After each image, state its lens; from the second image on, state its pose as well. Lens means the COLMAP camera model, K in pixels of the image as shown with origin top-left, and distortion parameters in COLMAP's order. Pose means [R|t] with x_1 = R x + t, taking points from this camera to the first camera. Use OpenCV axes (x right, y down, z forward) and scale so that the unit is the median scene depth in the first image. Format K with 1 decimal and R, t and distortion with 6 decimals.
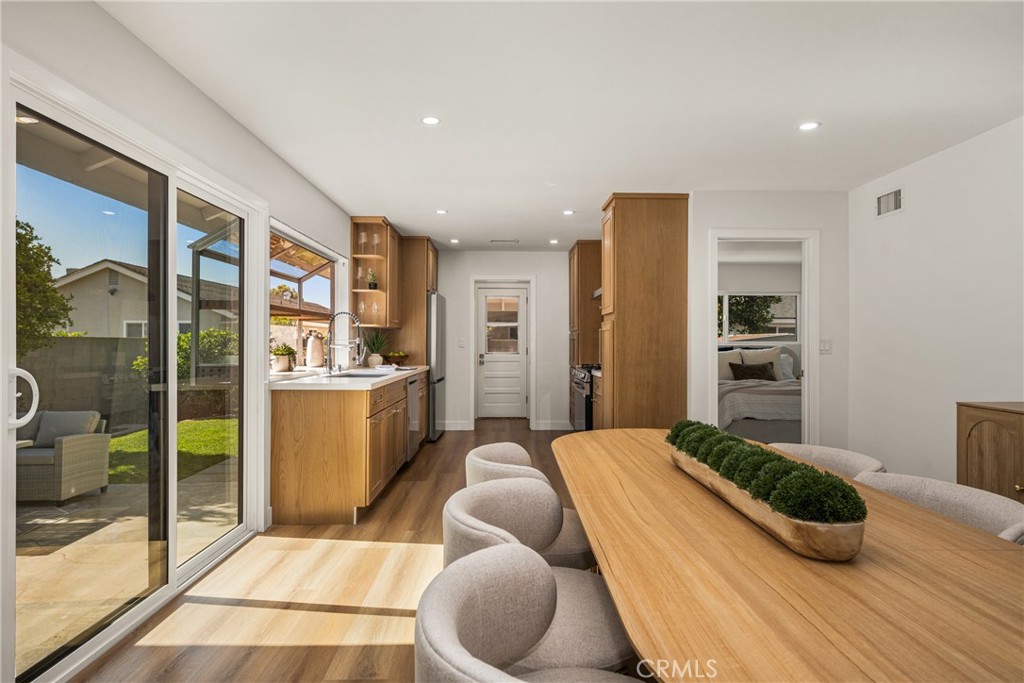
lens RADIAL K [[561.2, 0, 510.7], [0, 561.2, 338.9], [0, 0, 1]] dist [0.006250, 0.000562]
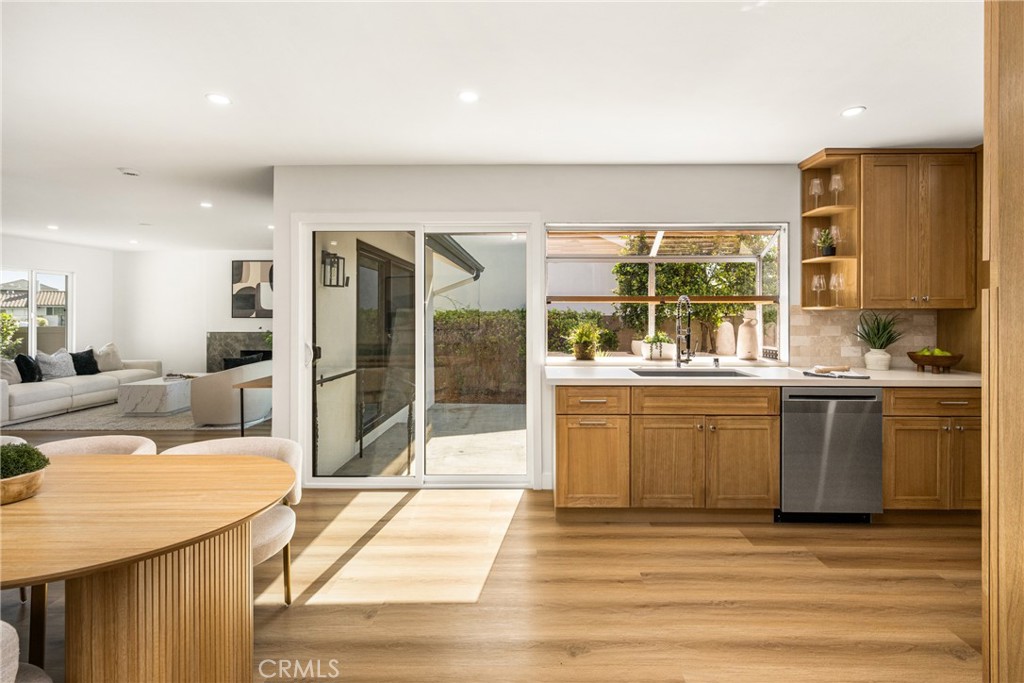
lens RADIAL K [[475.6, 0, 524.0], [0, 475.6, 312.0], [0, 0, 1]] dist [-0.000947, -0.000062]
pose [[-0.039480, -0.007127, -0.999195, 0.351399], [0.007462, 0.999945, -0.007427, -0.016854], [0.999192, -0.007749, -0.039425, 0.627062]]
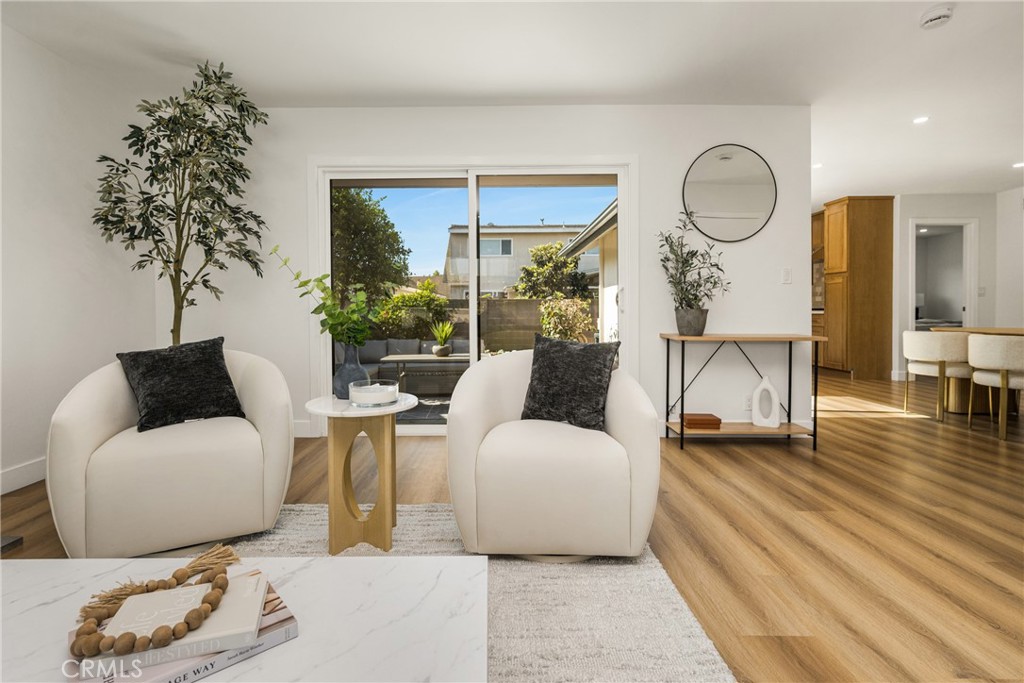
lens RADIAL K [[531.2, 0, 525.4], [0, 531.2, 324.7], [0, 0, 1]] dist [-0.003042, 0.000415]
pose [[0.999974, -0.007261, -0.000184, -0.590169], [0.007264, 0.999736, 0.021816, 0.052551], [0.000025, -0.021817, 0.999762, -0.410420]]
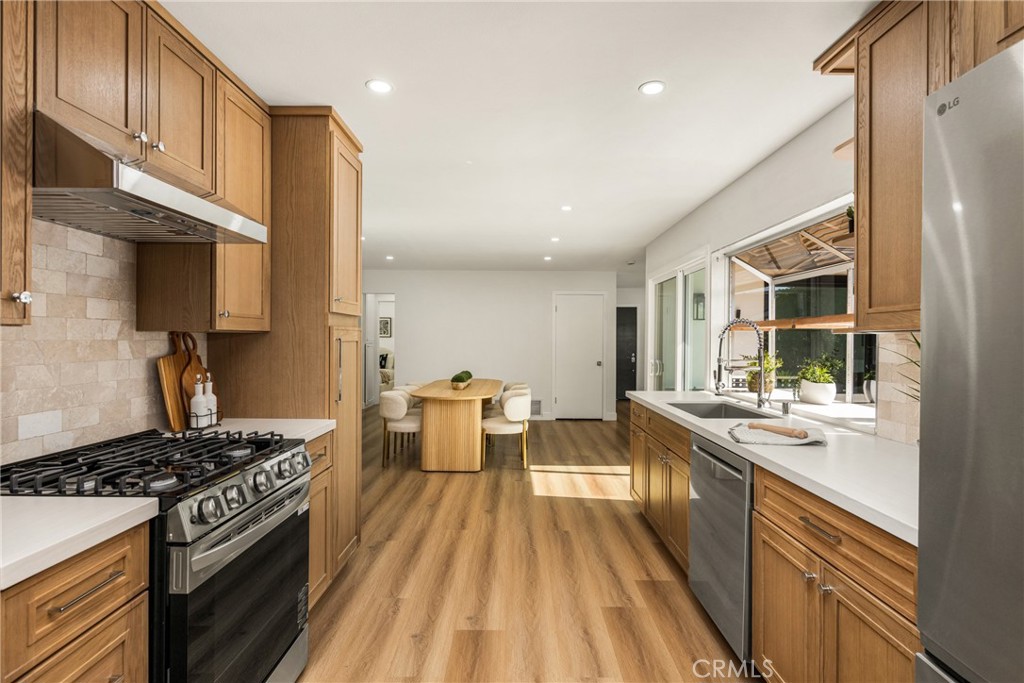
lens RADIAL K [[494.6, 0, 513.4], [0, 494.6, 340.4], [0, 0, 1]] dist [0.000715, 0.001251]
pose [[-0.999728, -0.009234, 0.021401, -0.017707], [-0.009362, 0.999939, -0.005896, -0.013000], [-0.021346, -0.006095, -0.999754, 1.304703]]
